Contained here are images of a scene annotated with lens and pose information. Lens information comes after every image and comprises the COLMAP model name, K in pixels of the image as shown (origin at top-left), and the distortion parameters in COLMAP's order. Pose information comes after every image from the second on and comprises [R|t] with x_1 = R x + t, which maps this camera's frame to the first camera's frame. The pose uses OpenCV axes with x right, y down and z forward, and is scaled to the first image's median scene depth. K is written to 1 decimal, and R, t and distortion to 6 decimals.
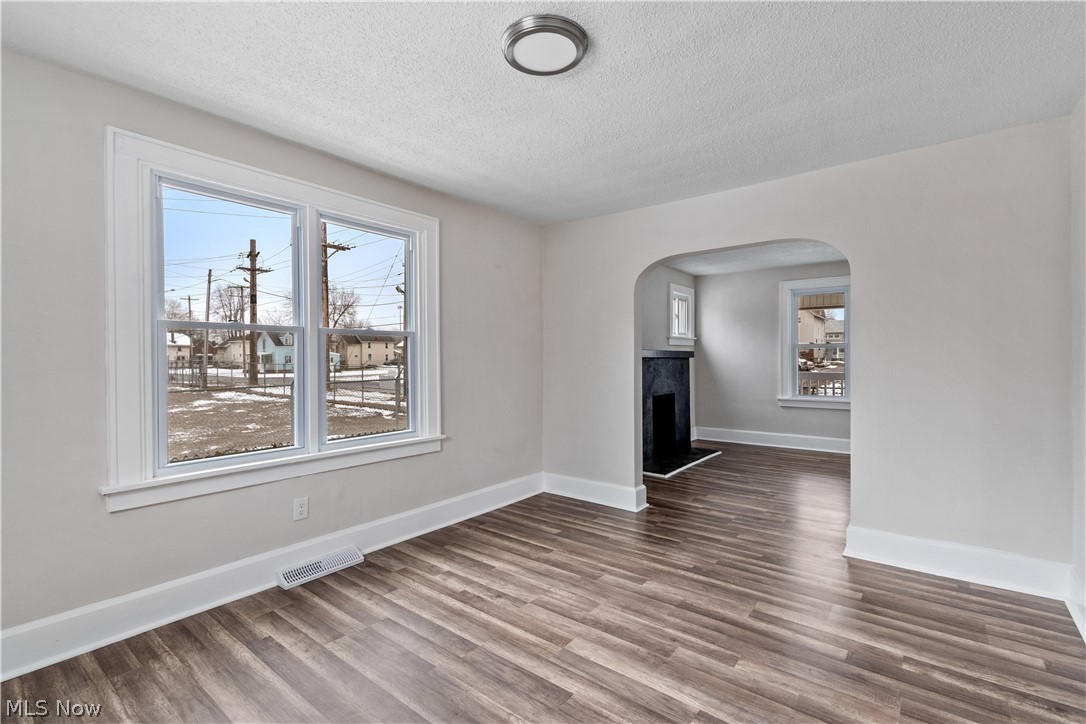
lens RADIAL K [[484.5, 0, 551.2], [0, 484.5, 363.3], [0, 0, 1]] dist [0.001950, -0.000763]
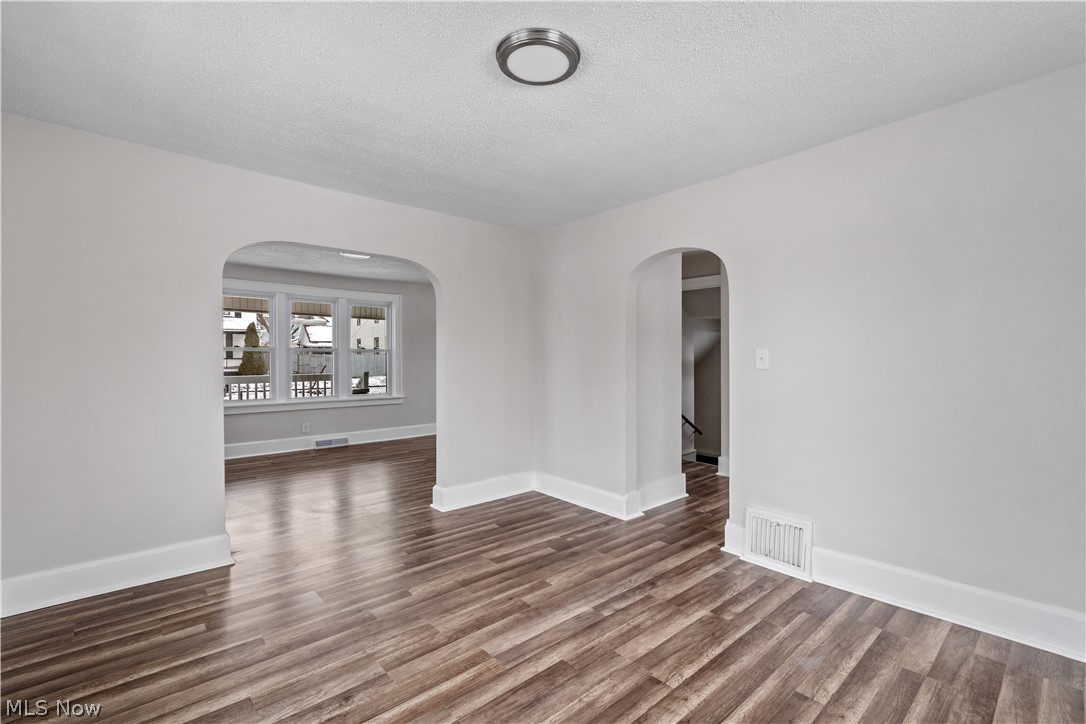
lens RADIAL K [[484.5, 0, 546.2], [0, 484.5, 354.9], [0, 0, 1]] dist [0.001950, -0.000763]
pose [[0.175569, 0.015582, 0.984344, -0.835872], [0.010520, 0.999788, -0.017703, -0.001253], [-0.984411, 0.013463, 0.175368, 0.647237]]
